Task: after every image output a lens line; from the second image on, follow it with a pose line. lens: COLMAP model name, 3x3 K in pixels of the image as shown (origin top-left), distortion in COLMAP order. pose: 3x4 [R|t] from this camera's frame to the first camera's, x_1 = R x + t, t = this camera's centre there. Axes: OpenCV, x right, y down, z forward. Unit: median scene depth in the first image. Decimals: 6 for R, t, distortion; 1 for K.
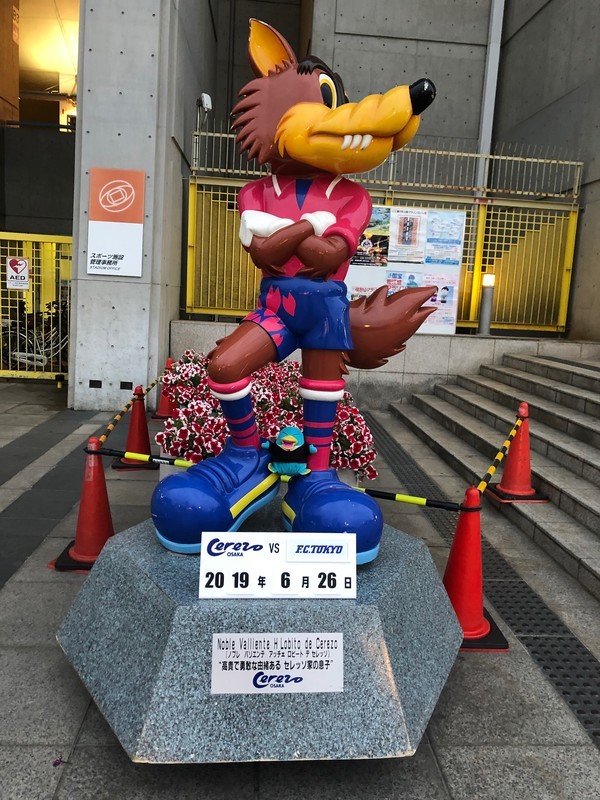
lens RADIAL K [[656.1, 0, 313.7], [0, 656.1, 395.4], [0, 0, 1]] dist [0.081962, -0.154219]
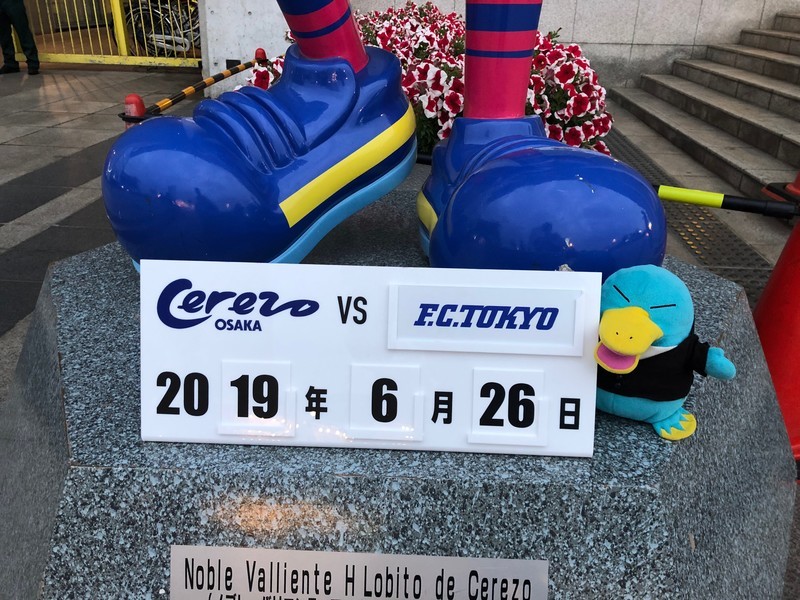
lens RADIAL K [[656.1, 0, 400.0], [0, 656.1, 300.0], [0, 0, 1]] dist [0.081962, -0.154219]
pose [[0.986760, 0.027006, -0.159922, 0.018802], [0.018617, 0.960662, 0.277095, 0.133136], [0.161114, -0.276403, 0.947440, 0.683399]]
